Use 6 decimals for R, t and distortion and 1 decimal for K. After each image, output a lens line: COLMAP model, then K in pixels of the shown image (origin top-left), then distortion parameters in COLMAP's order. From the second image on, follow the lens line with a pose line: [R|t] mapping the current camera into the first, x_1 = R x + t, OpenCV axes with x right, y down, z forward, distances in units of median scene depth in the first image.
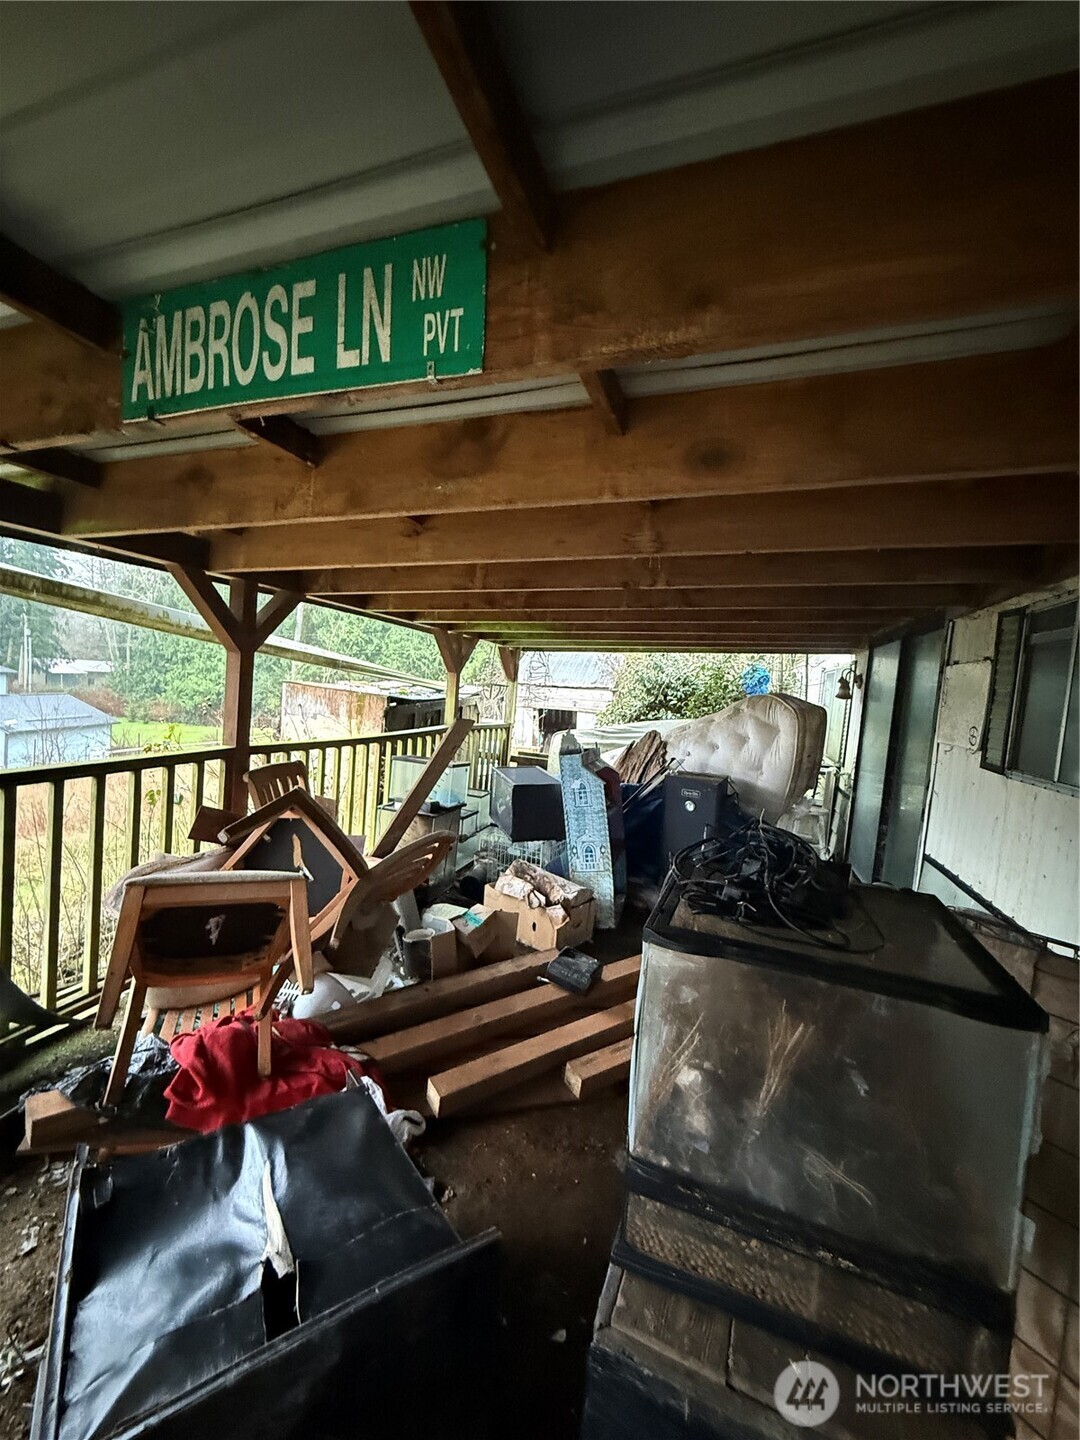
lens RADIAL K [[605.9, 0, 512.8], [0, 605.9, 721.3], [0, 0, 1]] dist [0.000656, 0.000526]
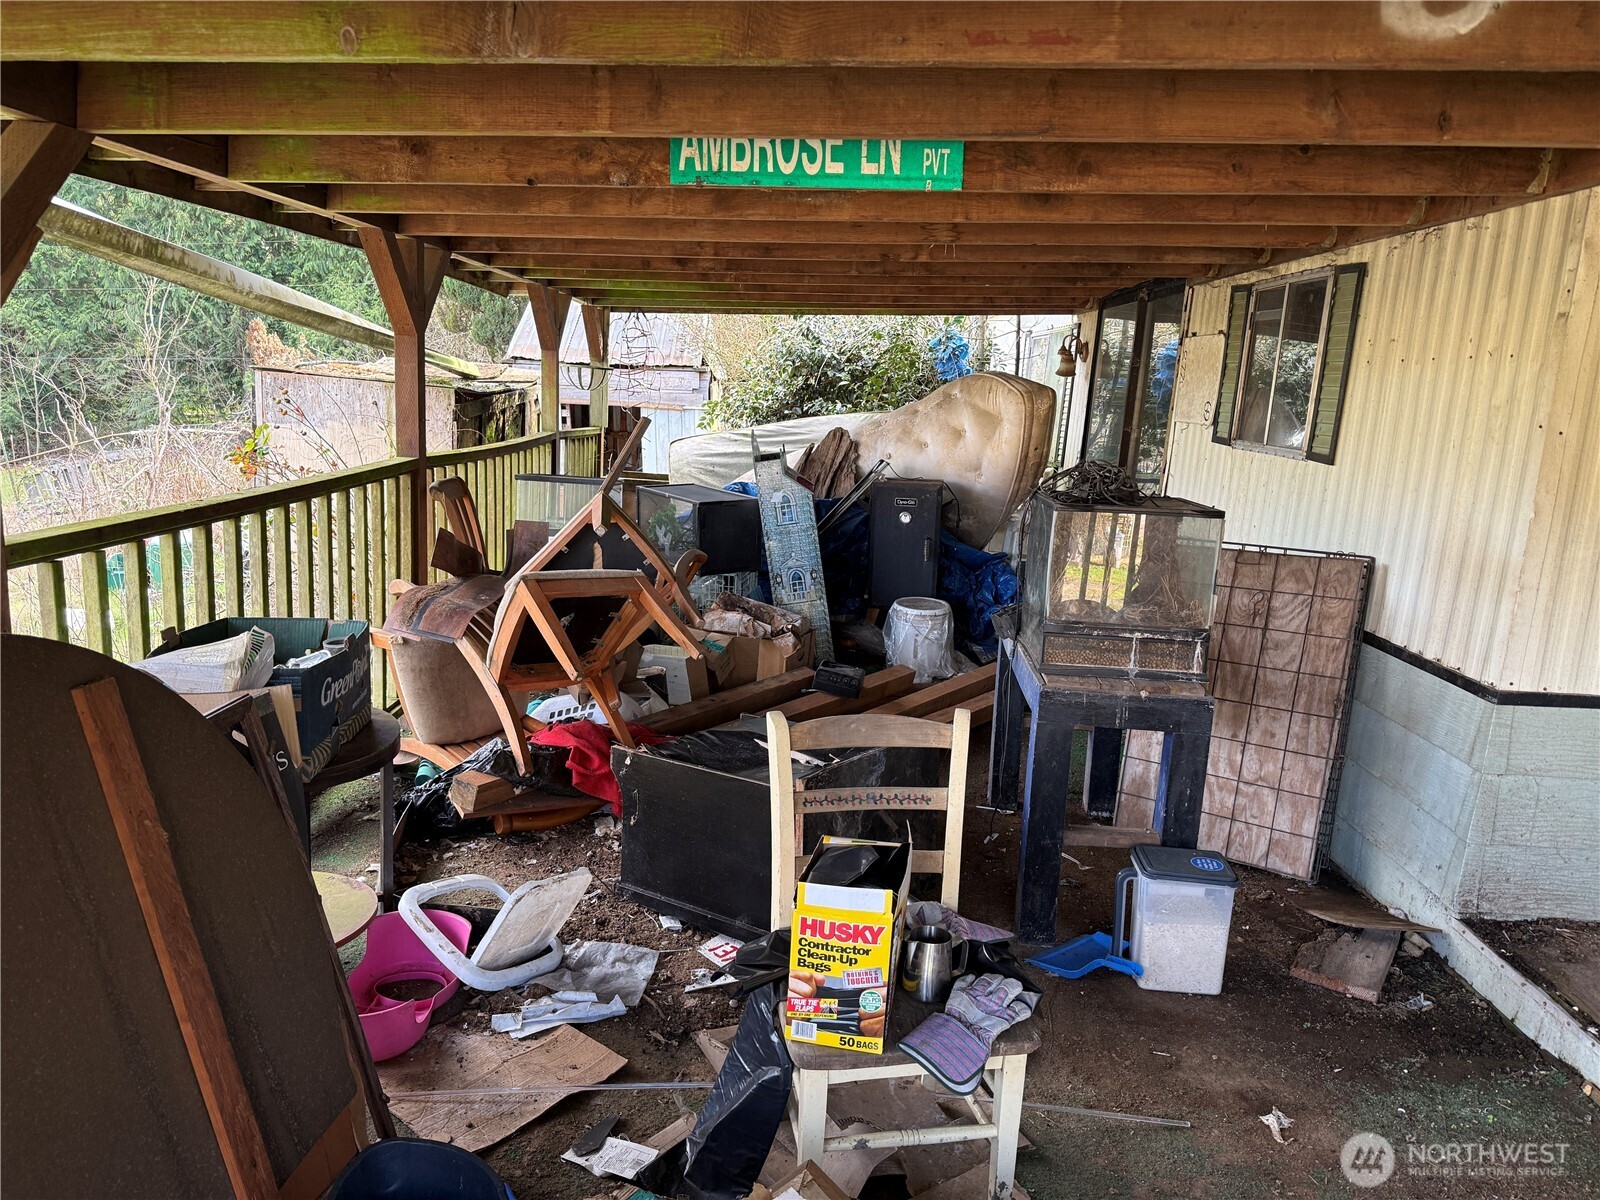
lens RADIAL K [[1118.2, 0, 803.9], [0, 1118.2, 603.3], [0, 0, 1]] dist [0.131951, -0.002538]
pose [[0.951564, -0.084384, 0.295644, -0.307535], [0.037822, 0.986423, 0.159812, 0.007768], [-0.305115, -0.140889, 0.941836, -0.414709]]
